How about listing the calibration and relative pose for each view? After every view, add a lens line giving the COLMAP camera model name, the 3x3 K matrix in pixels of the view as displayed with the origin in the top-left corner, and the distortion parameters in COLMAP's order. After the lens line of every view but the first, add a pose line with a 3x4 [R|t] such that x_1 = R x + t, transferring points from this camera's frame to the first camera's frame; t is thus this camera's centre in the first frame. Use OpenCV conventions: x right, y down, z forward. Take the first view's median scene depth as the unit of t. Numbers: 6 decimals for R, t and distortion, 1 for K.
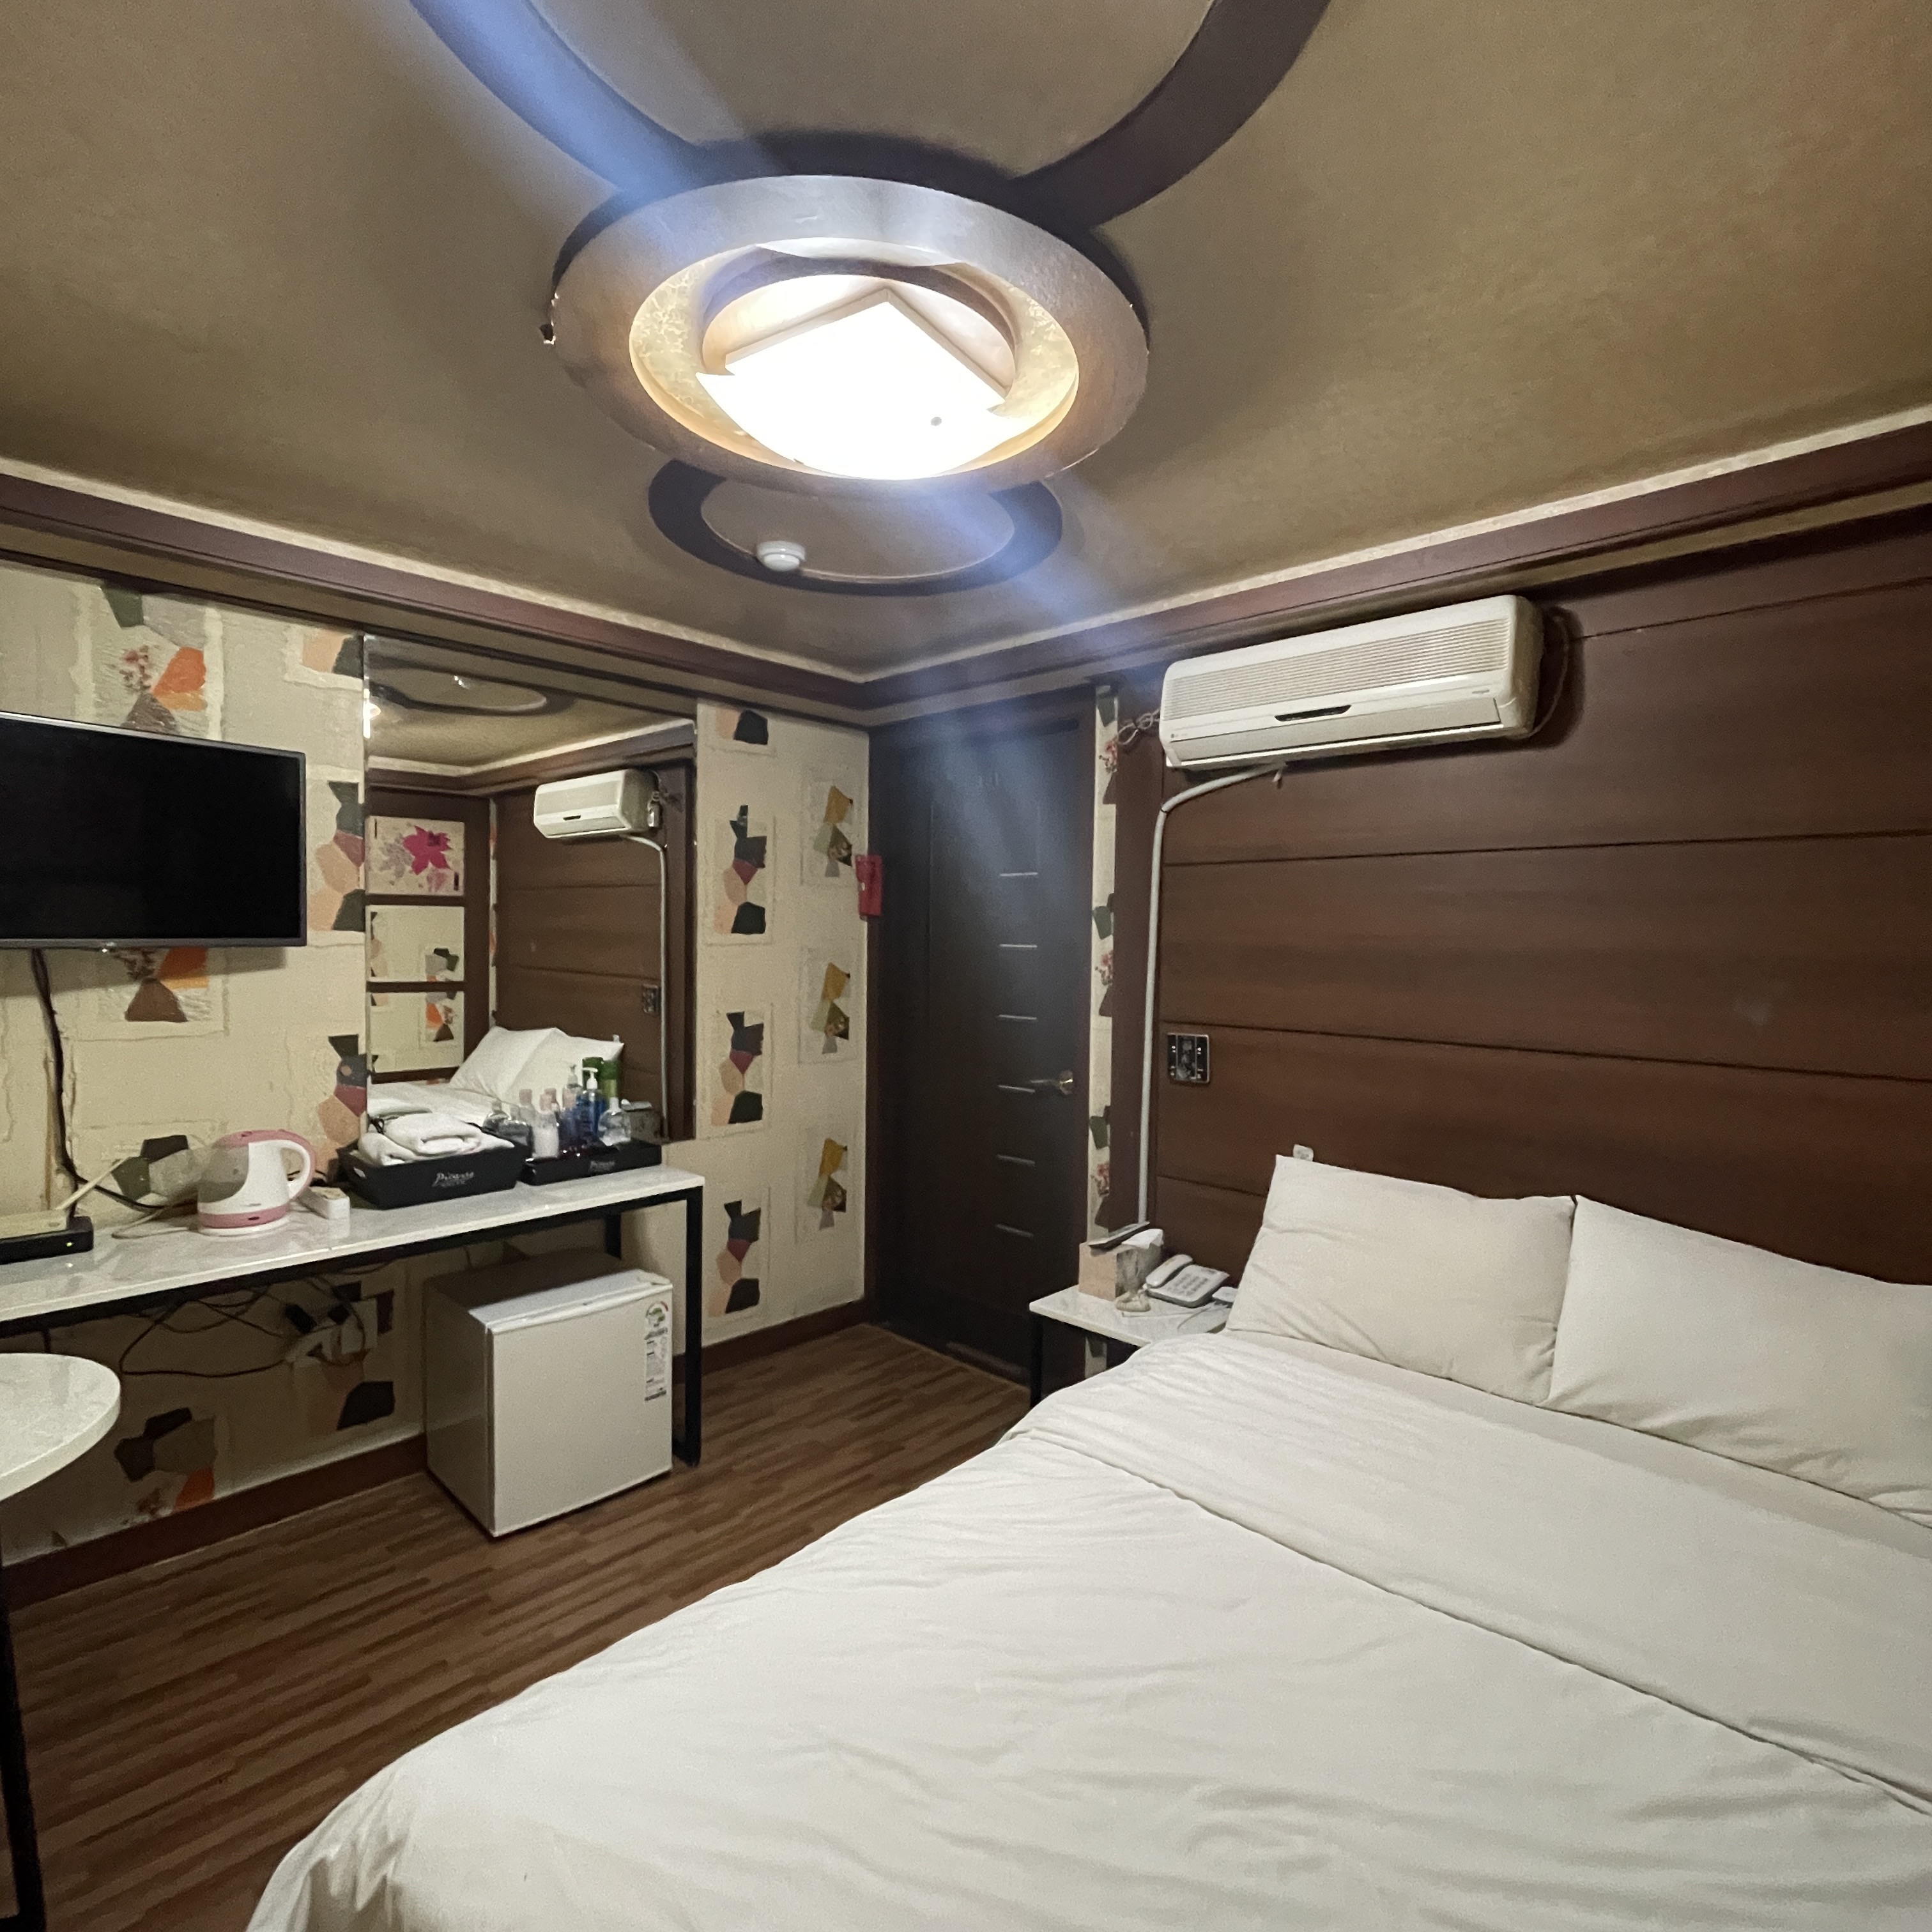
lens RADIAL K [[1038.9, 0, 968.4], [0, 1038.9, 969.7], [0, 0, 1]] dist [-0.001055, -0.000719]
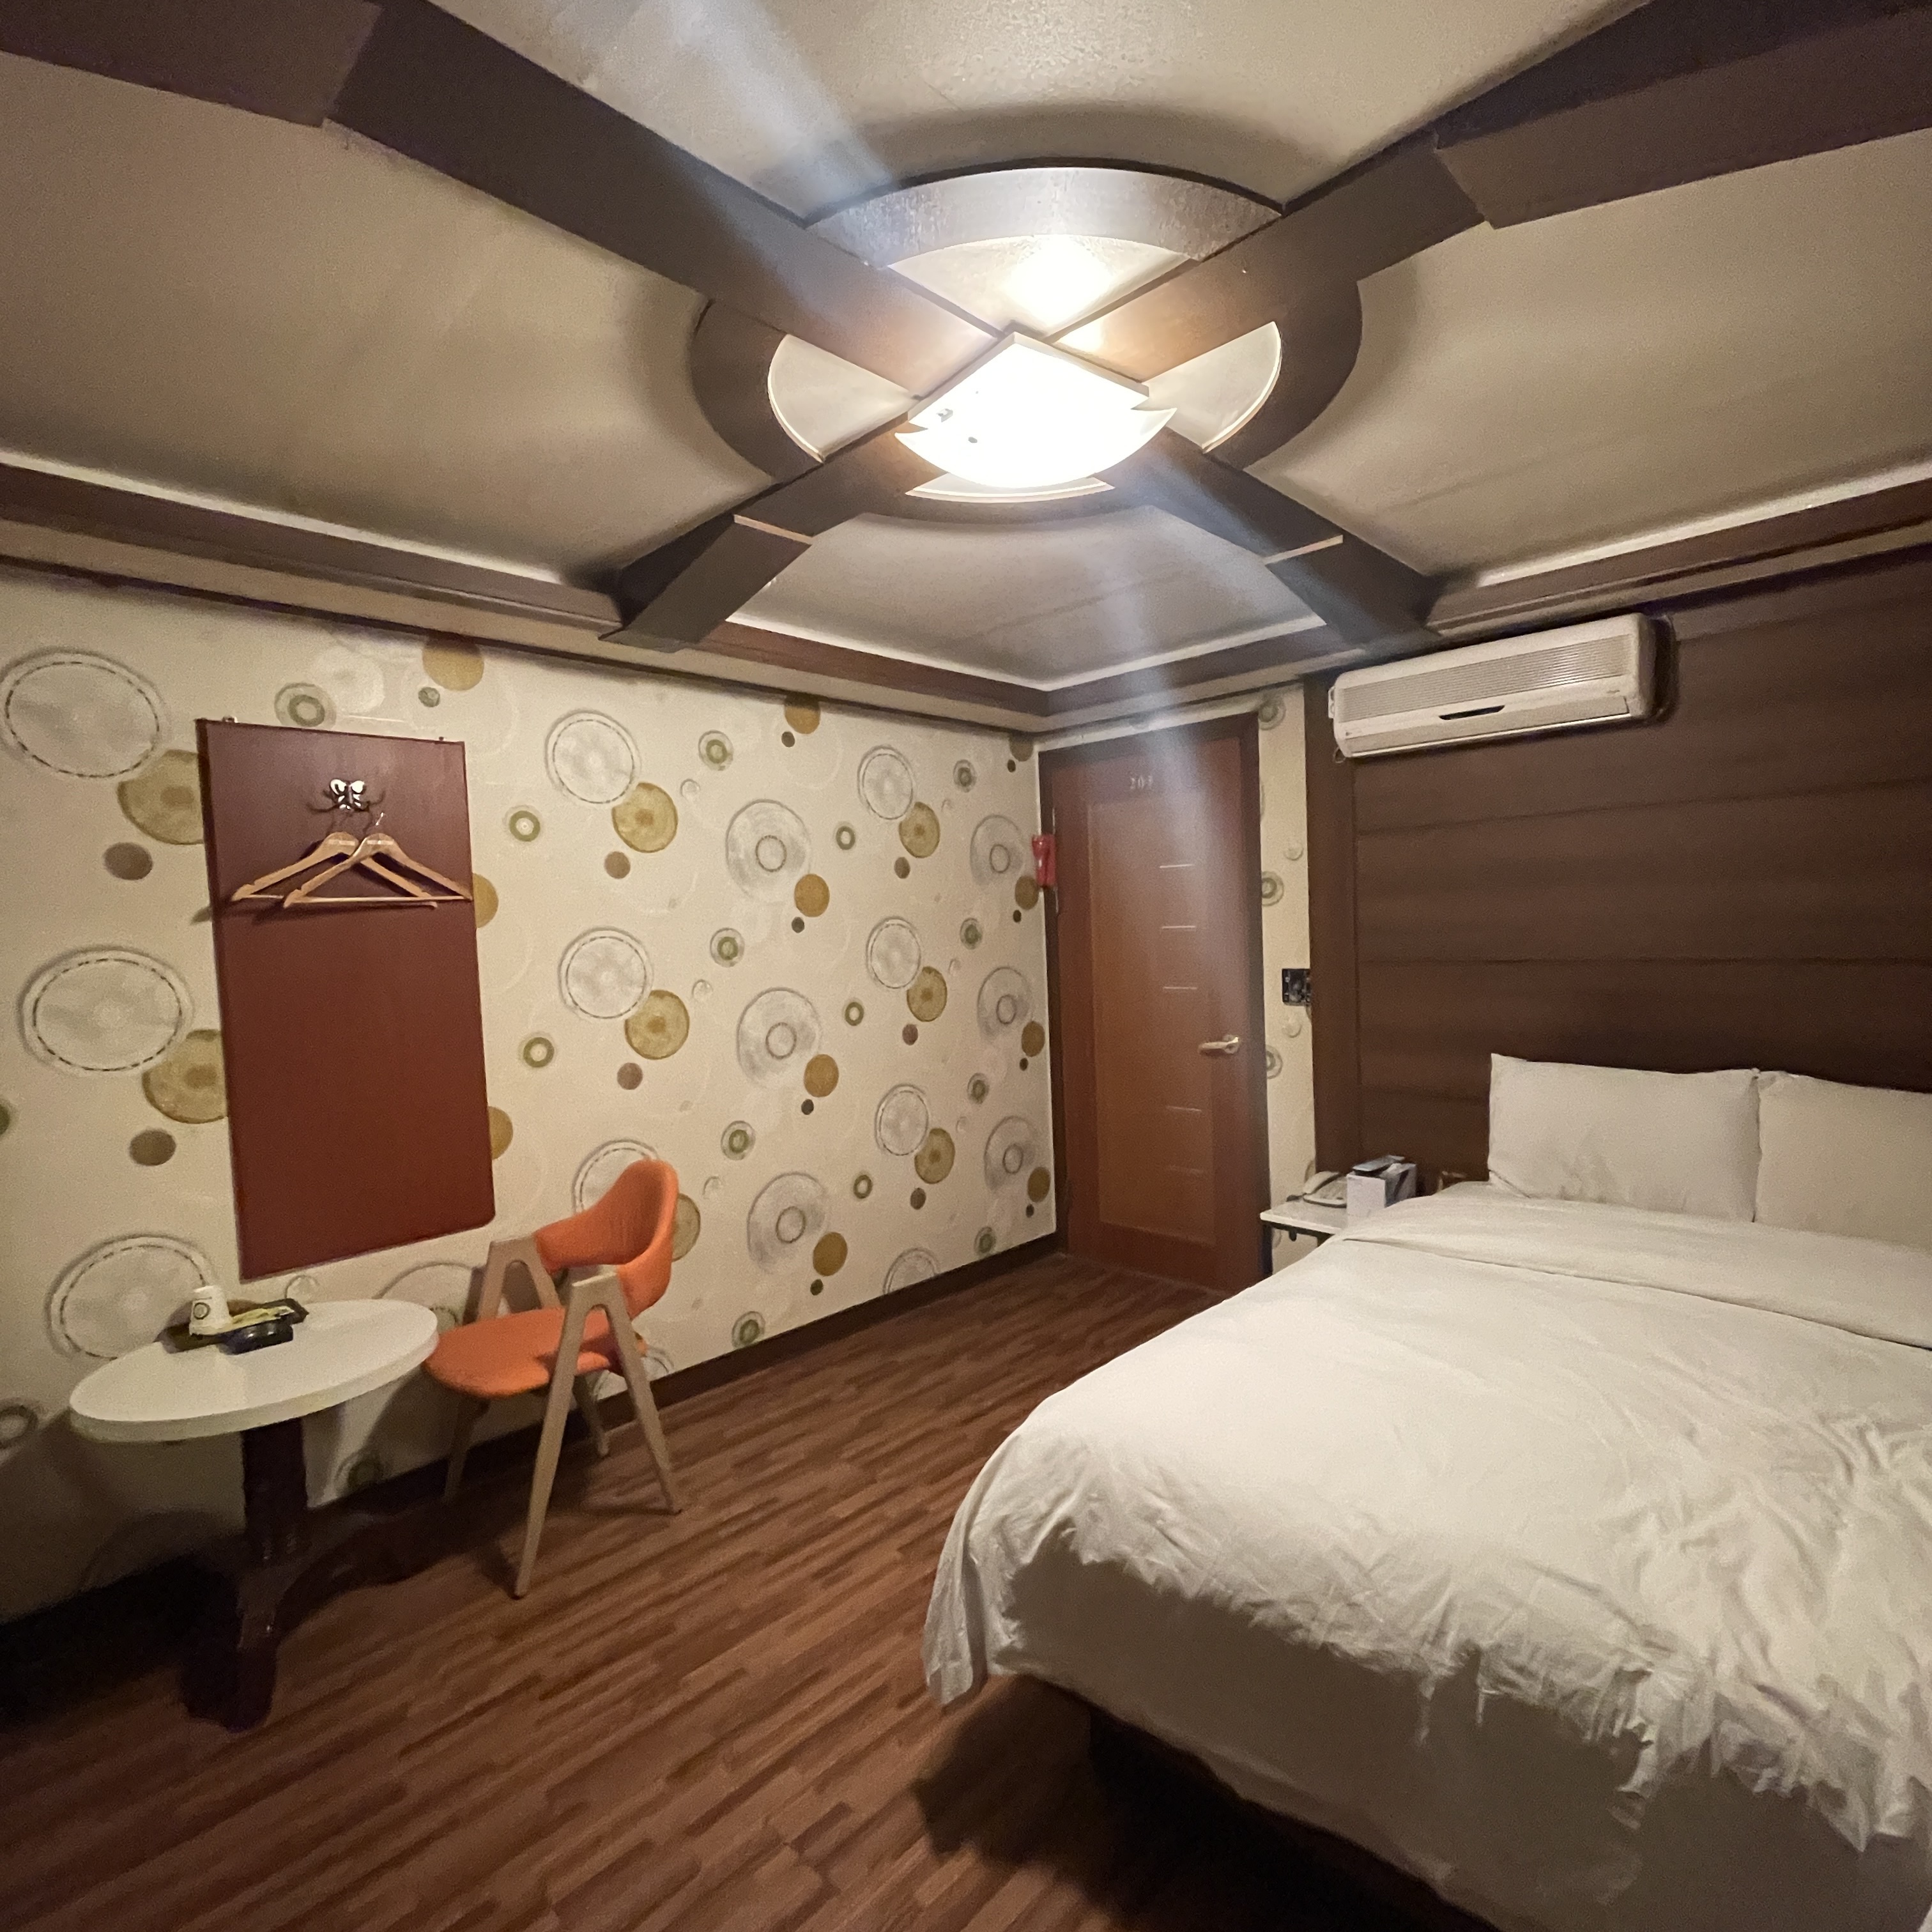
lens RADIAL K [[1038.9, 0, 973.1], [0, 1038.9, 962.5], [0, 0, 1]] dist [-0.001055, -0.000719]
pose [[0.998387, -0.055535, -0.011770, -0.263587], [0.055566, 0.998452, 0.002267, 0.022950], [0.011626, -0.002918, 0.999928, -0.269166]]
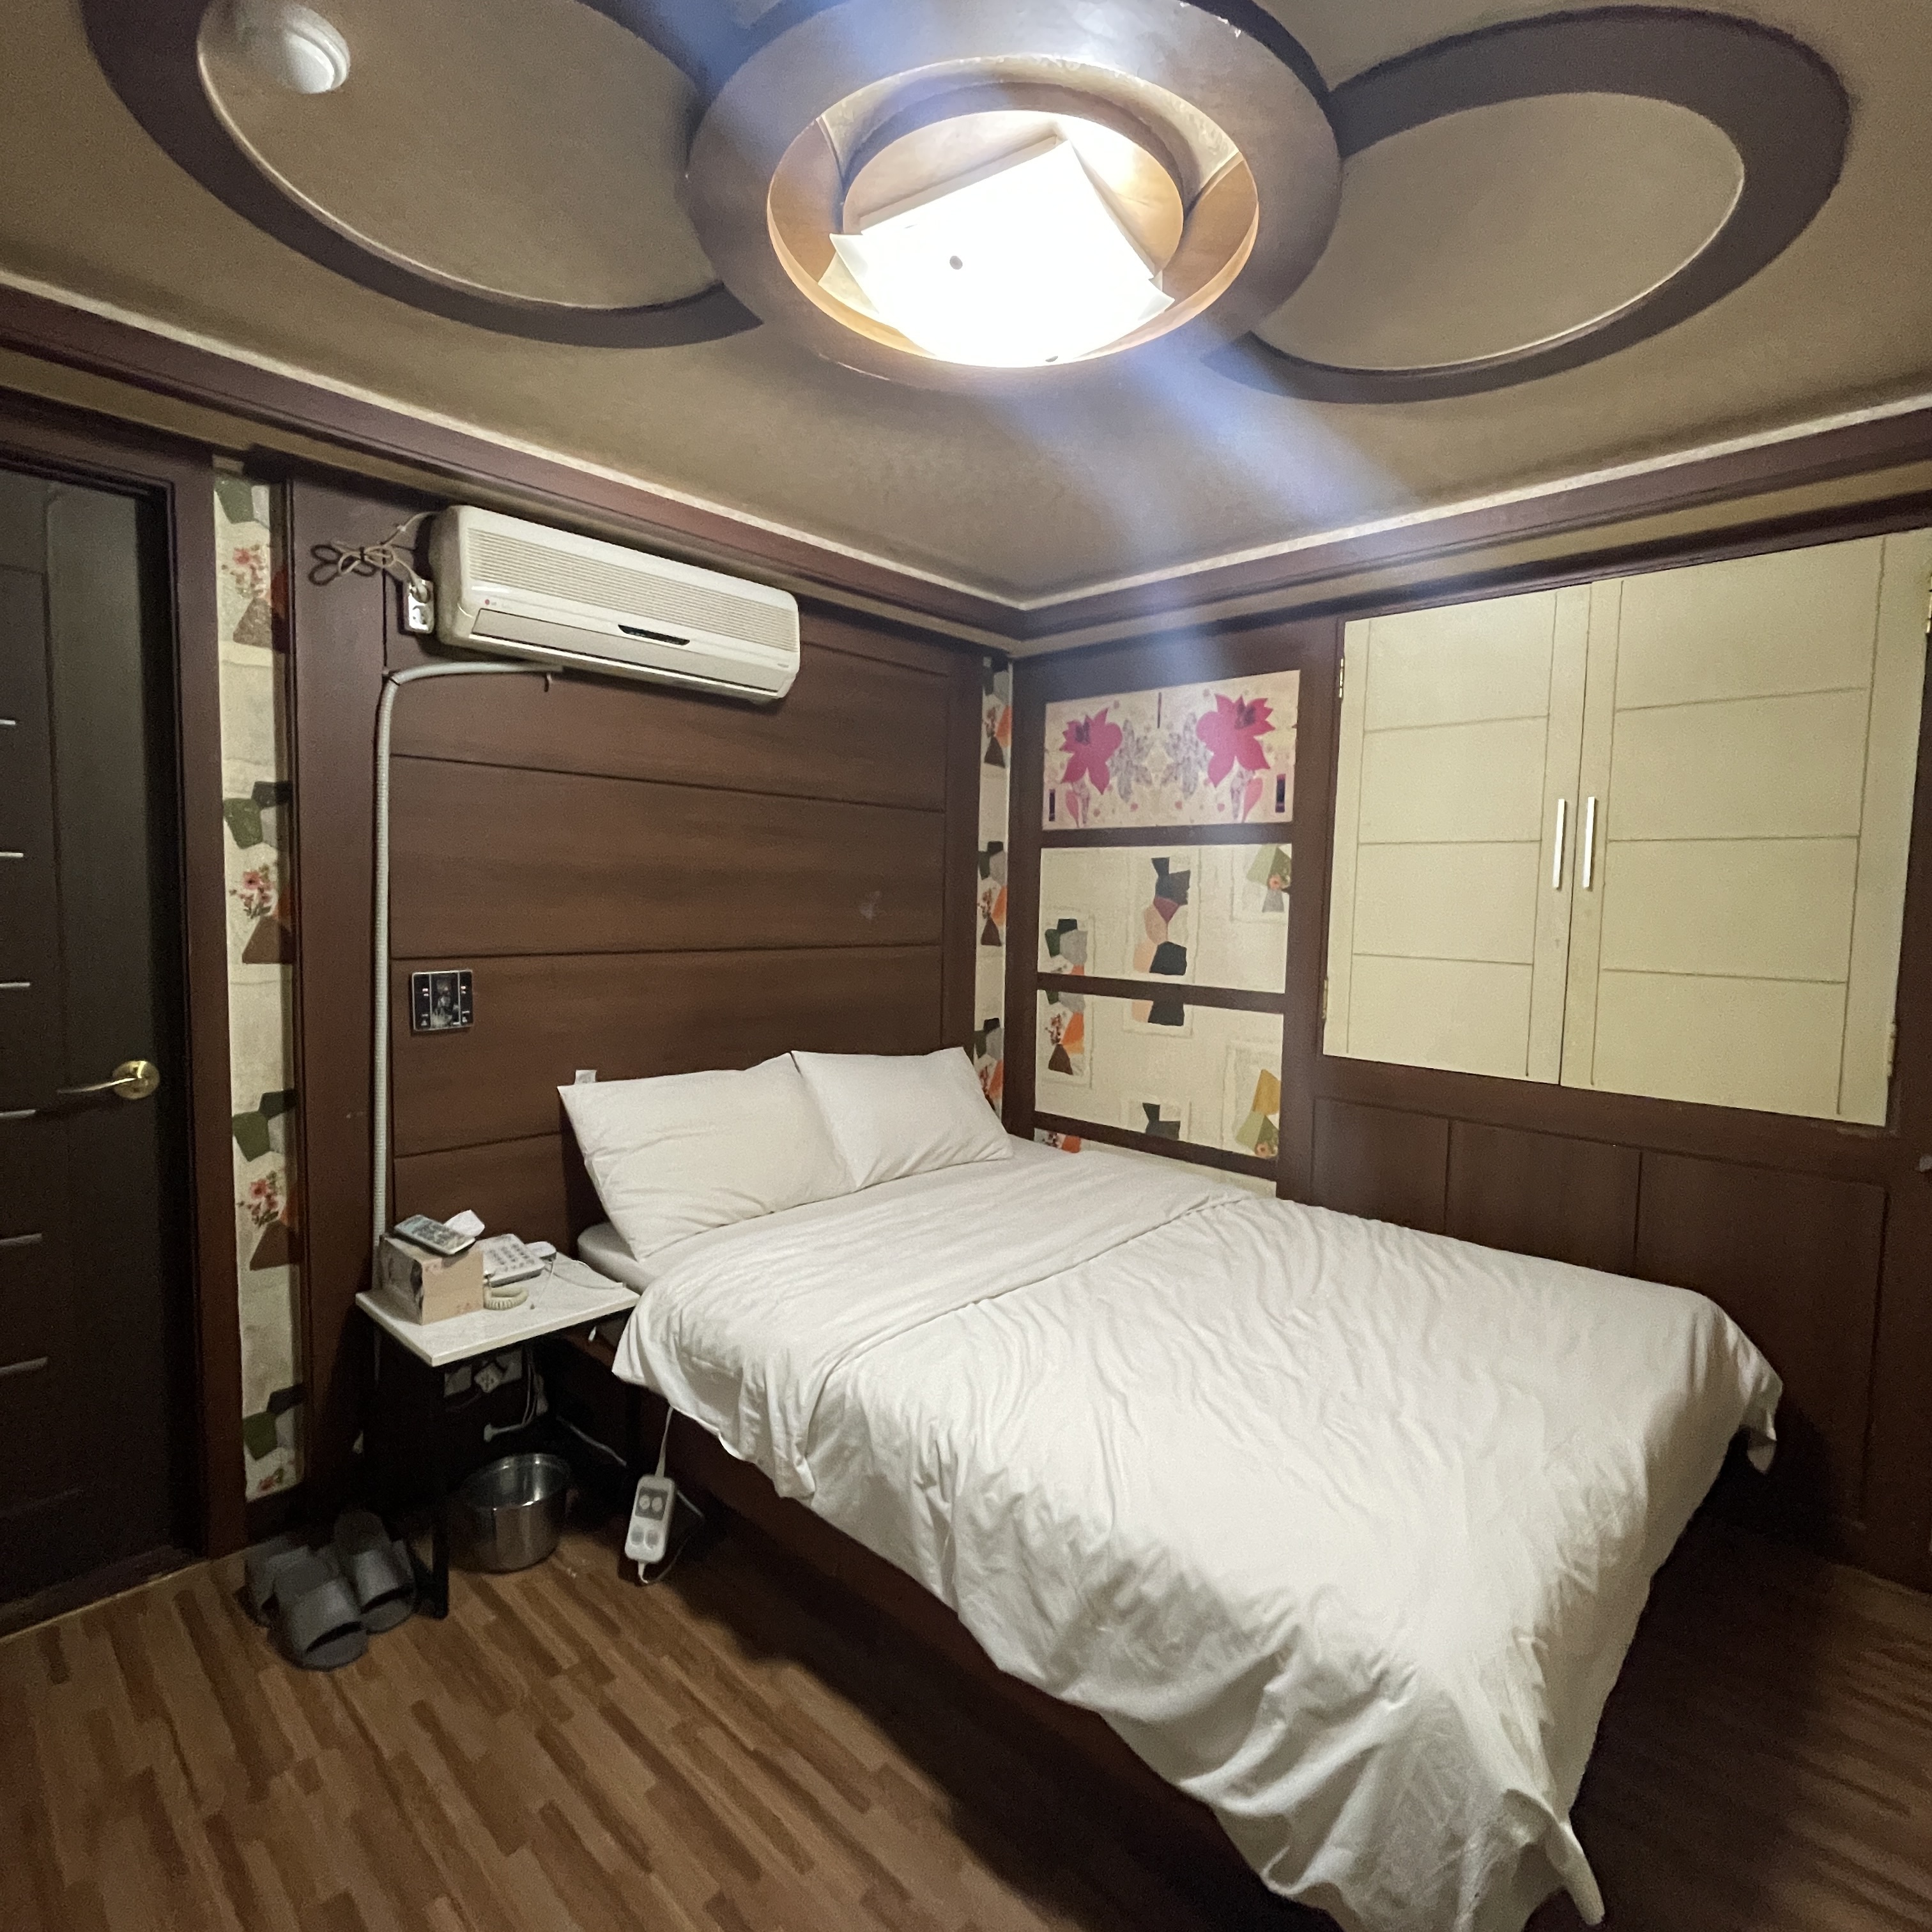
lens RADIAL K [[1038.9, 0, 975.0], [0, 1038.9, 971.0], [0, 0, 1]] dist [-0.001055, -0.000719]
pose [[-0.004661, -0.088737, 0.996044, -0.657360], [0.009633, 0.996005, 0.088779, -0.006645], [-0.999943, 0.010009, -0.003788, 0.642786]]
